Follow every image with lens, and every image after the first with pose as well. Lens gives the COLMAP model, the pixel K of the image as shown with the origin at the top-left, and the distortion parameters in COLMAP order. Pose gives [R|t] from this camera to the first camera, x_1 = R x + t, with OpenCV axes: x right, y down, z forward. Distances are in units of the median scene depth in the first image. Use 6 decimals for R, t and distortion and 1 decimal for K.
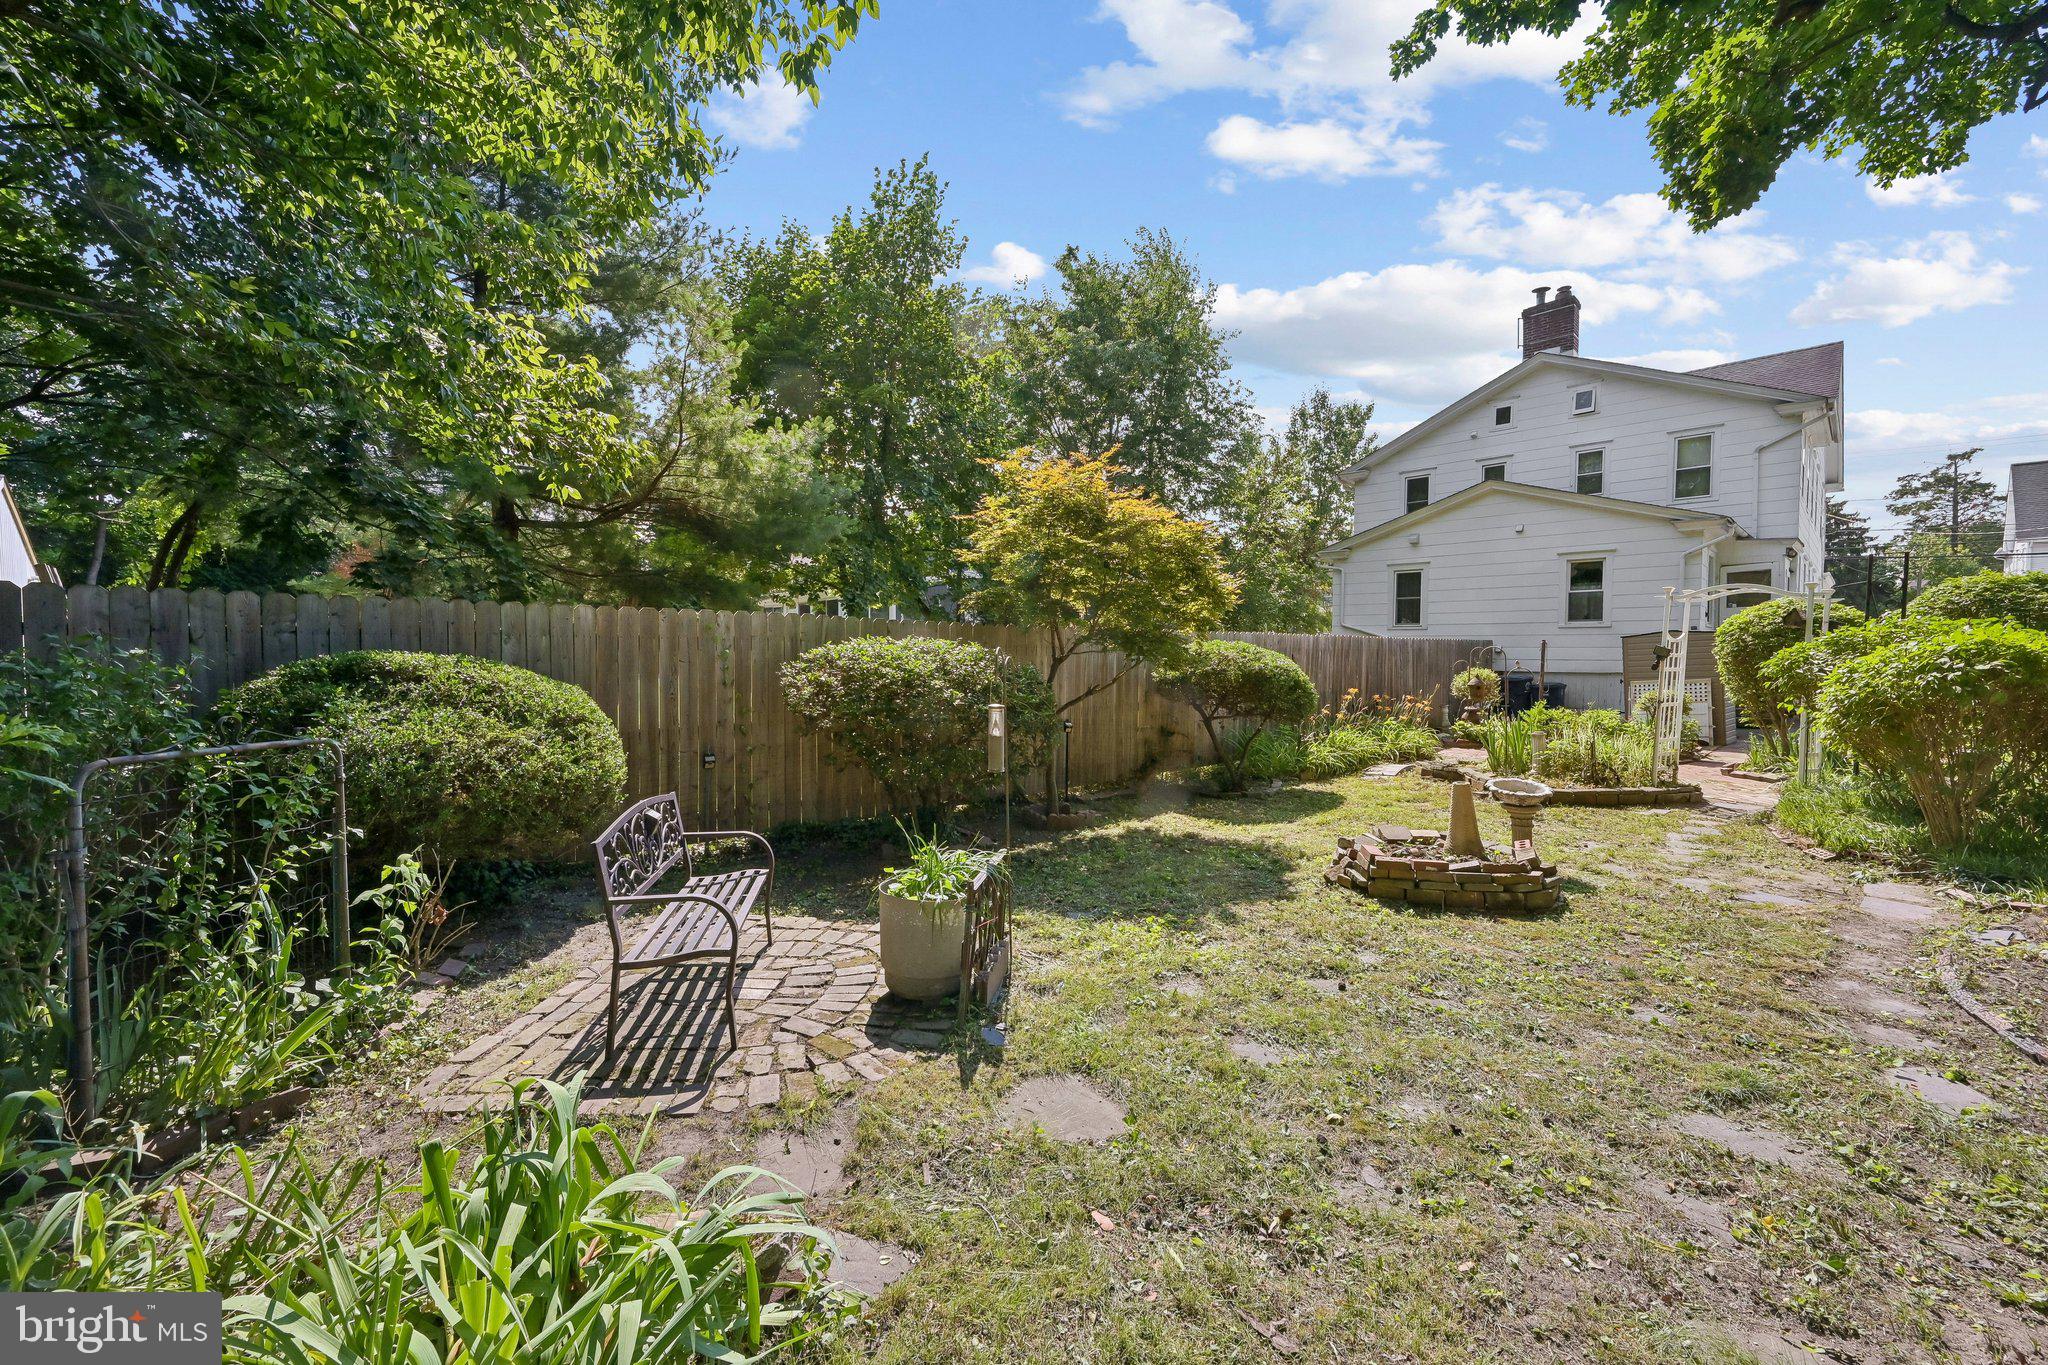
lens RADIAL K [[836.9, 0, 1020.8], [0, 836.9, 688.2], [0, 0, 1]] dist [-0.001990, -0.000228]
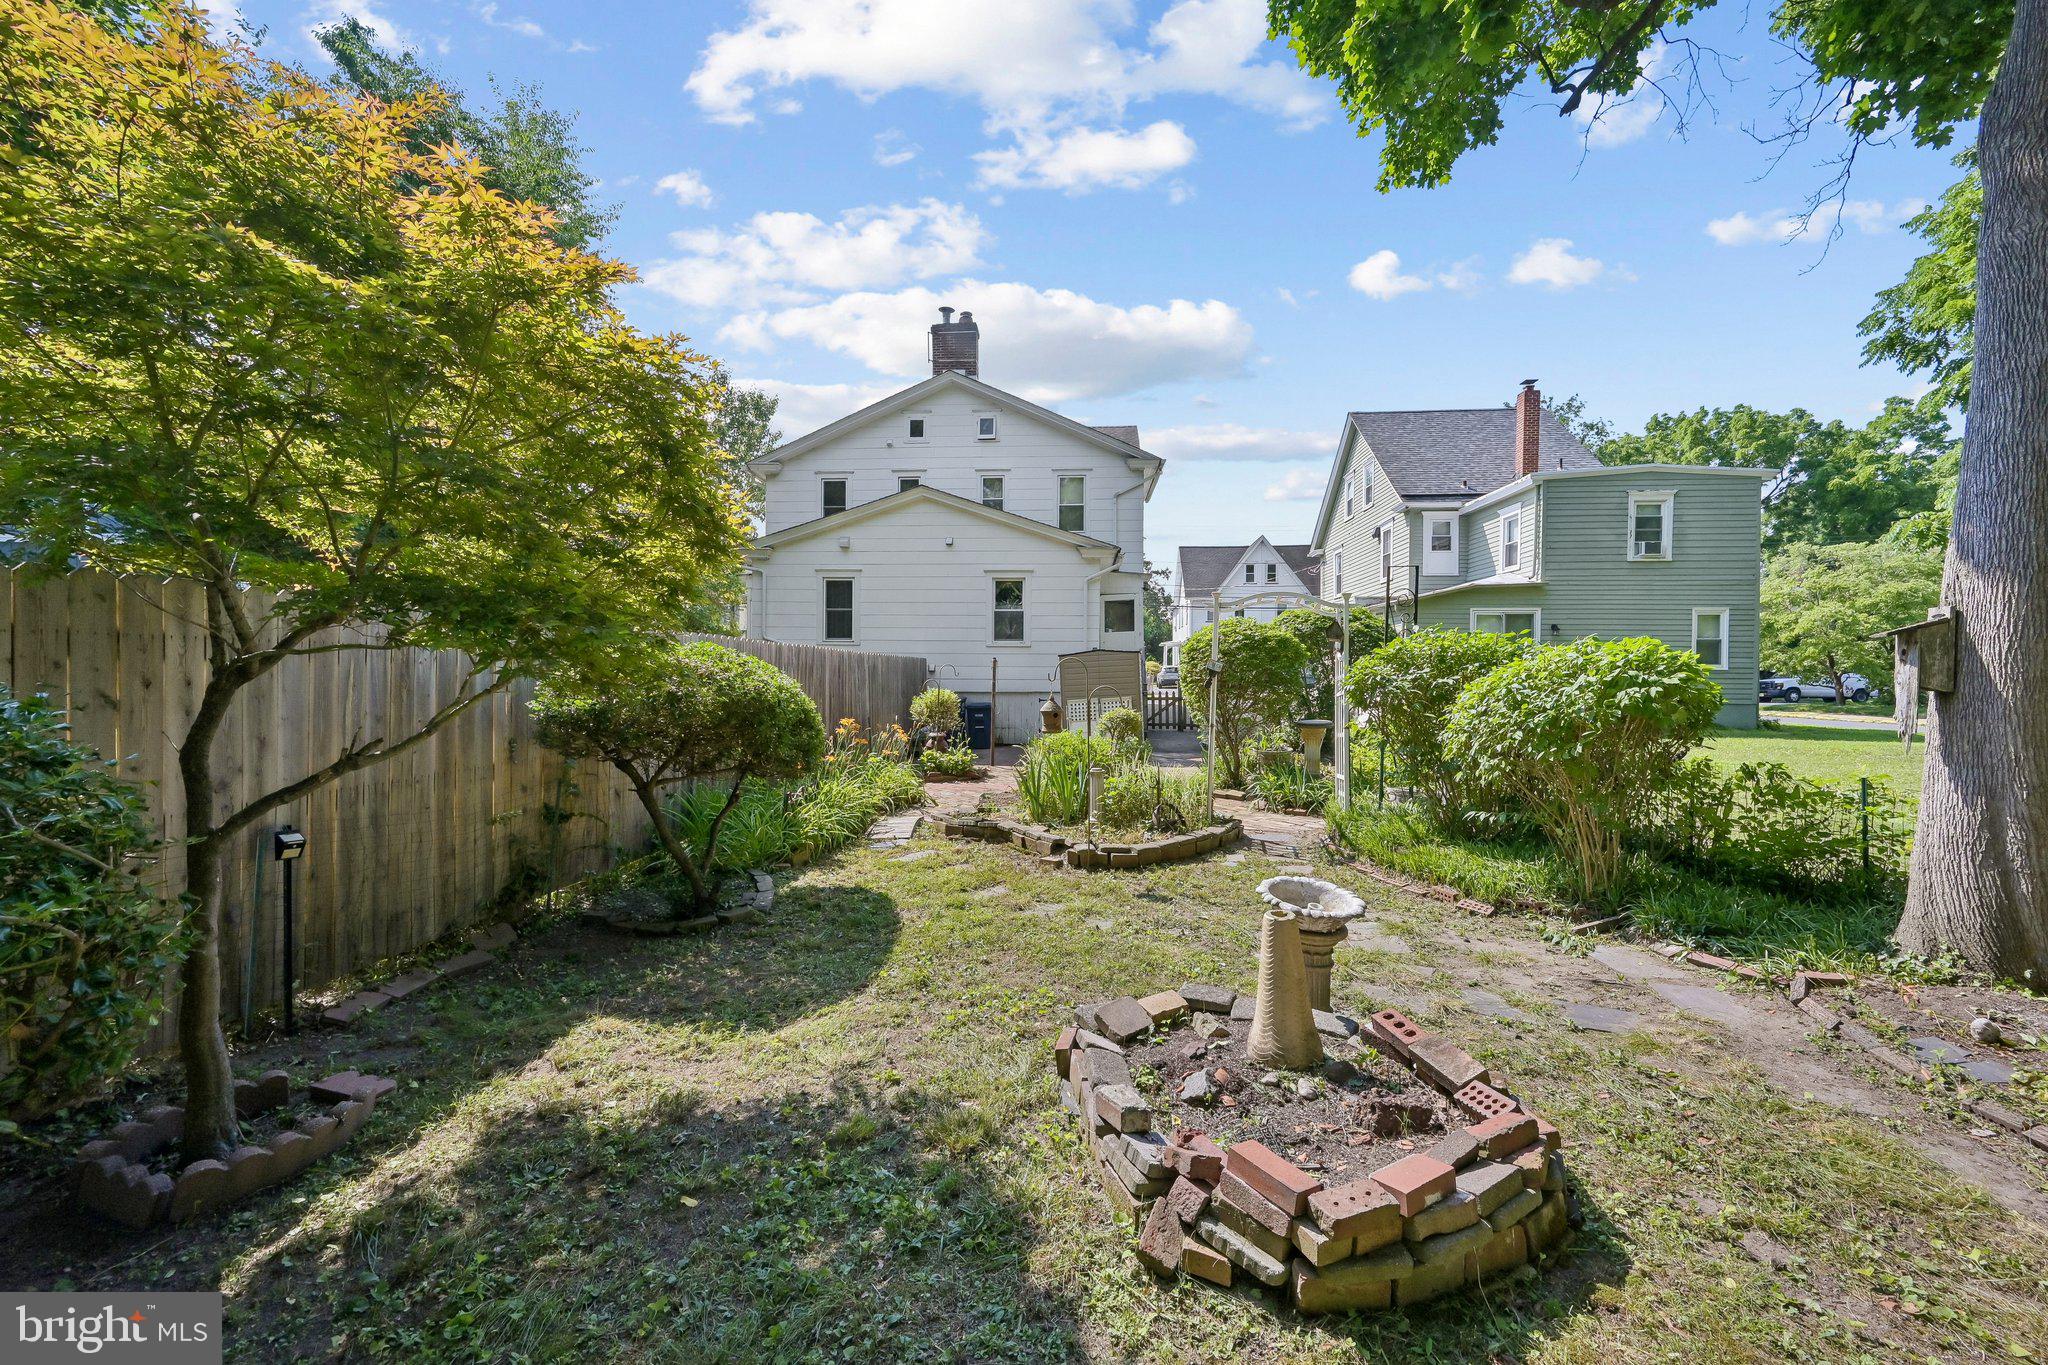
lens RADIAL K [[836.9, 0, 1020.8], [0, 836.9, 688.2], [0, 0, 1]] dist [-0.001990, -0.000228]
pose [[0.748747, -0.007819, 0.662810, 0.026525], [0.025638, 0.999524, -0.017170, -0.005739], [-0.662360, 0.029849, 0.748591, 0.241350]]
